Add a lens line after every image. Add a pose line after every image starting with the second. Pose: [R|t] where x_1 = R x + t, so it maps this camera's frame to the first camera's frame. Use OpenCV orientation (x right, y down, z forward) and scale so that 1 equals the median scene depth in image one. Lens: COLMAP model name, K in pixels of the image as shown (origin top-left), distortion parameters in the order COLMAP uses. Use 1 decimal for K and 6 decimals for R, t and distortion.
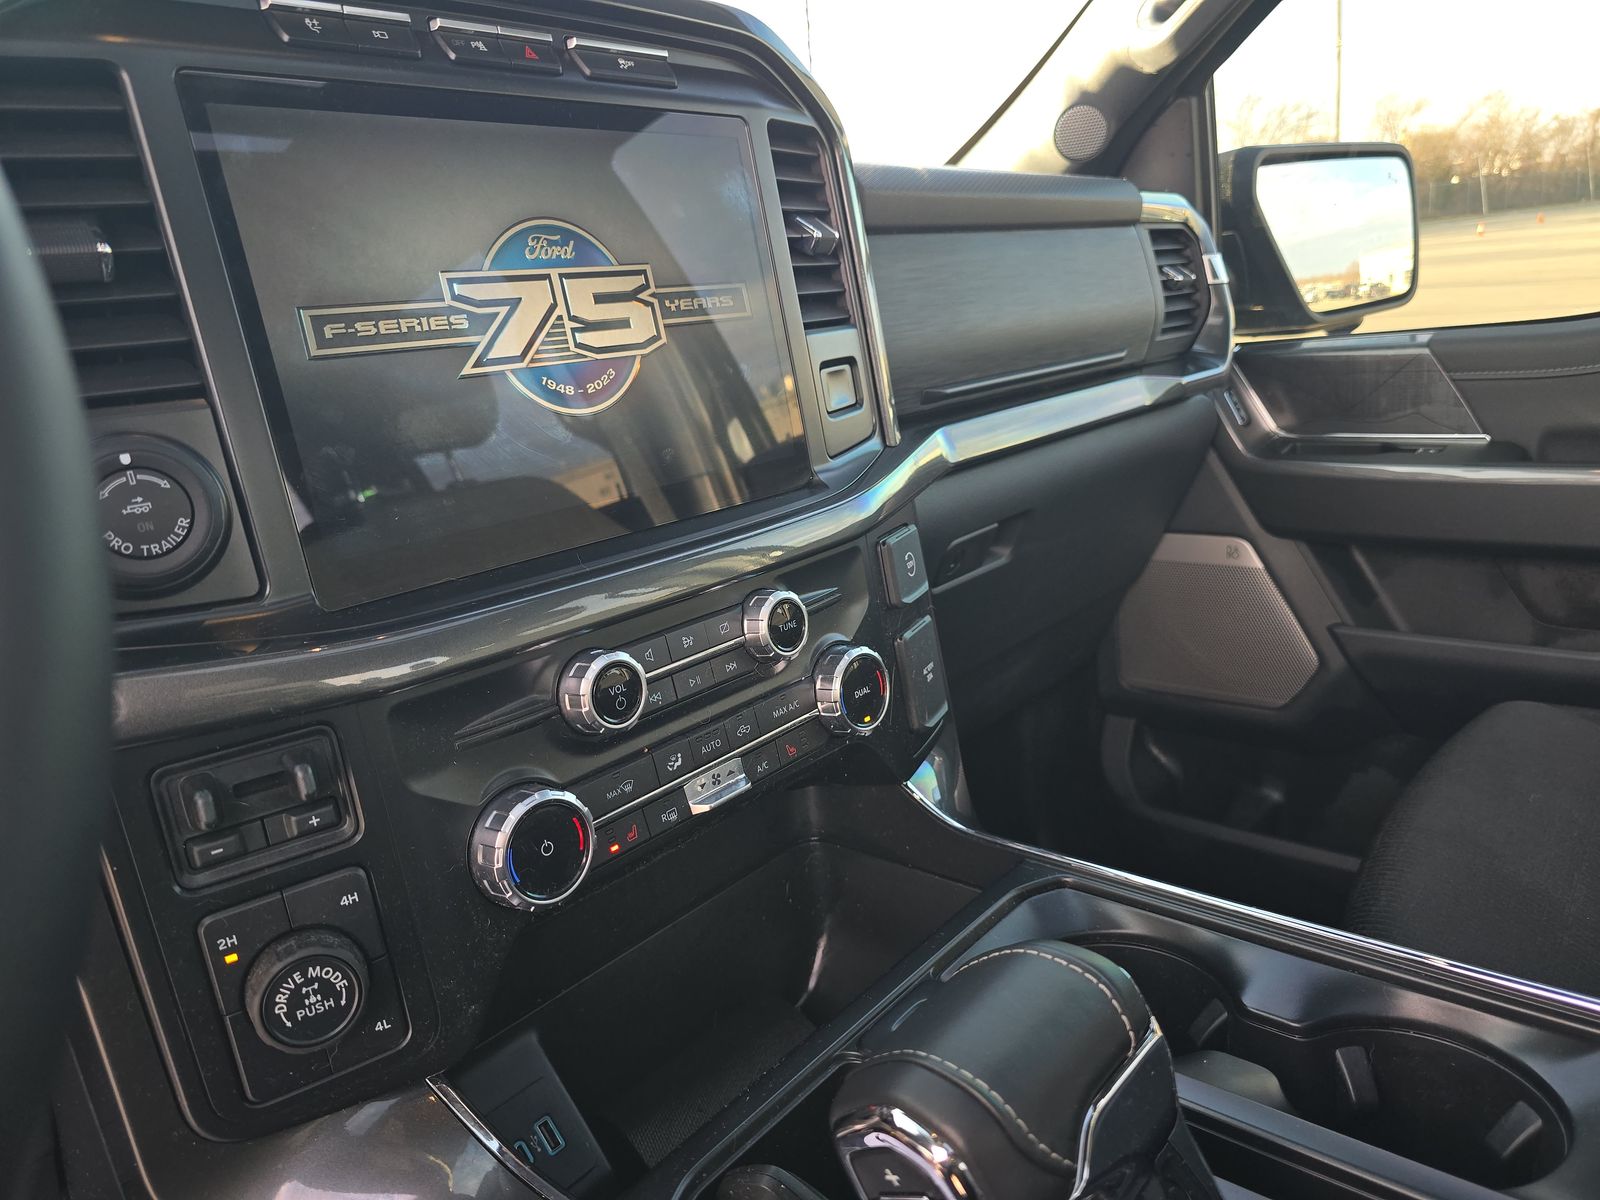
lens RADIAL K [[1095.5, 0, 793.1], [0, 1095.5, 606.7], [0, 0, 1]] dist [0.053552, -0.045989]
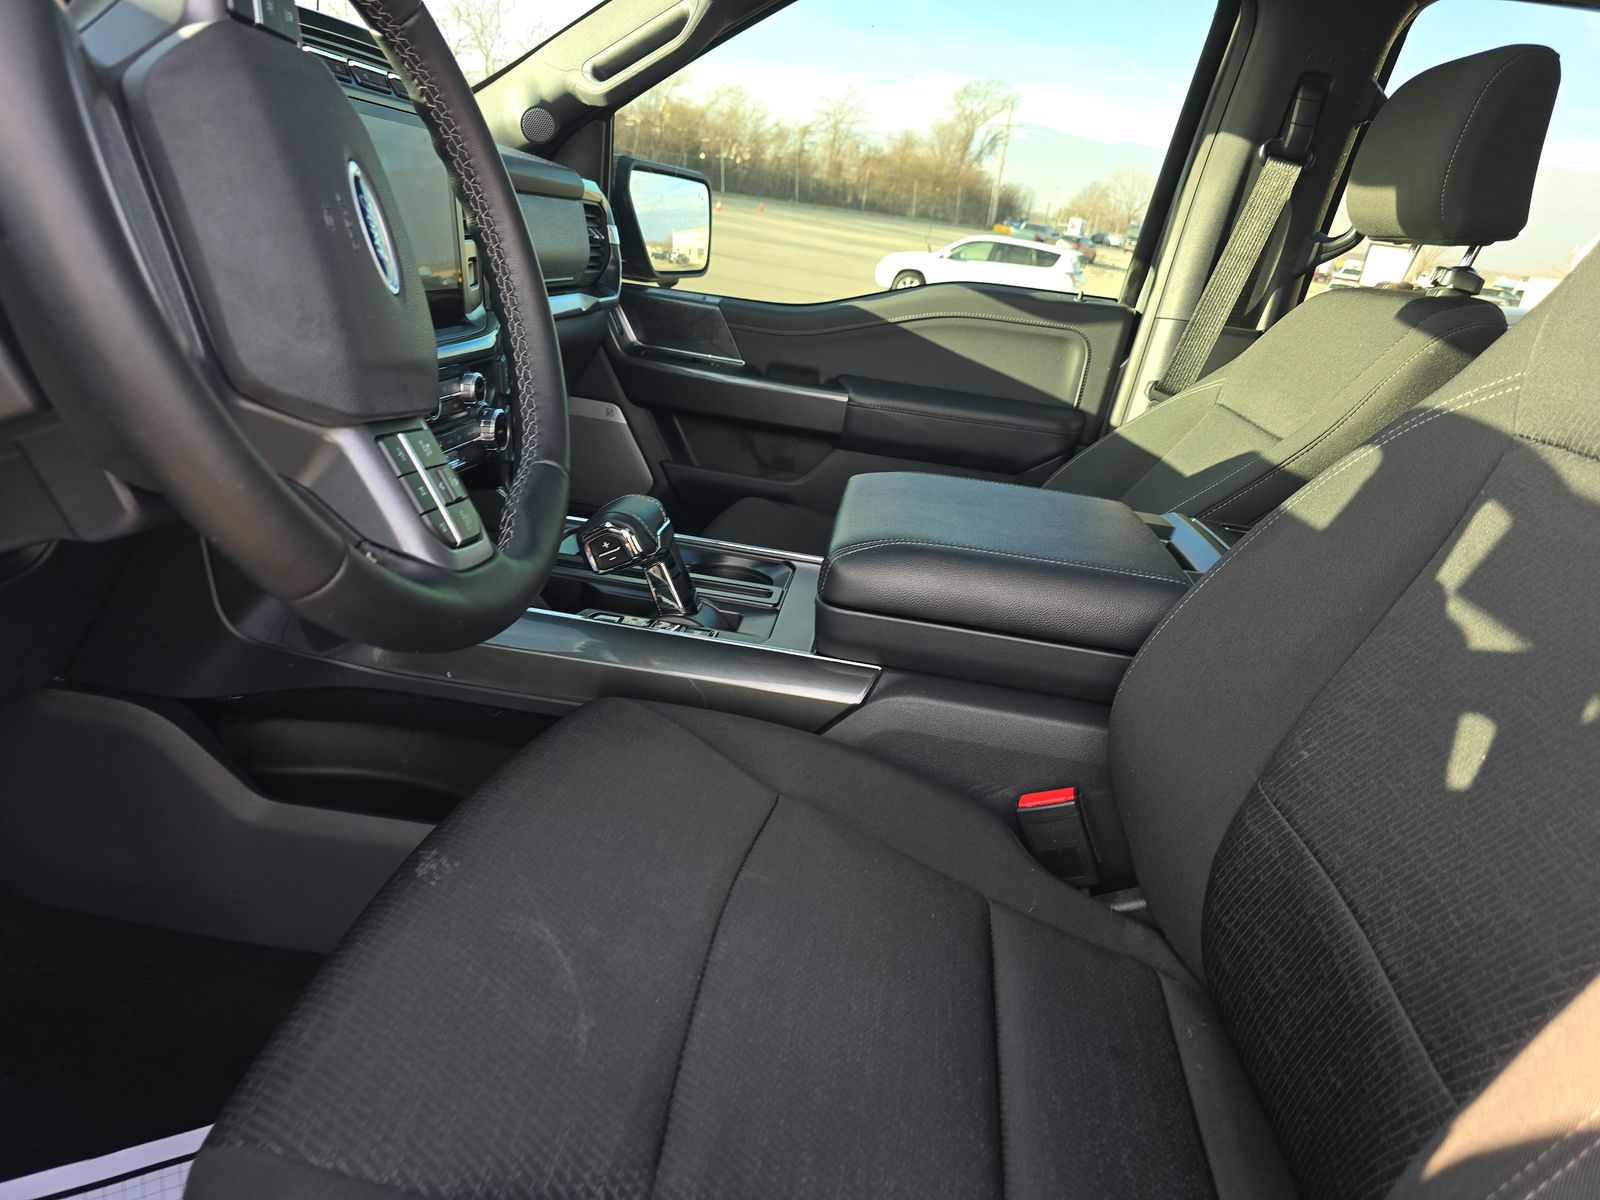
lens RADIAL K [[1095.5, 0, 793.1], [0, 1095.5, 606.7], [0, 0, 1]] dist [0.053552, -0.045989]
pose [[0.801426, 0.011741, 0.597979, -0.365124], [-0.062194, 0.996023, 0.063798, 0.120655], [-0.594852, -0.088320, 0.798969, -0.500812]]
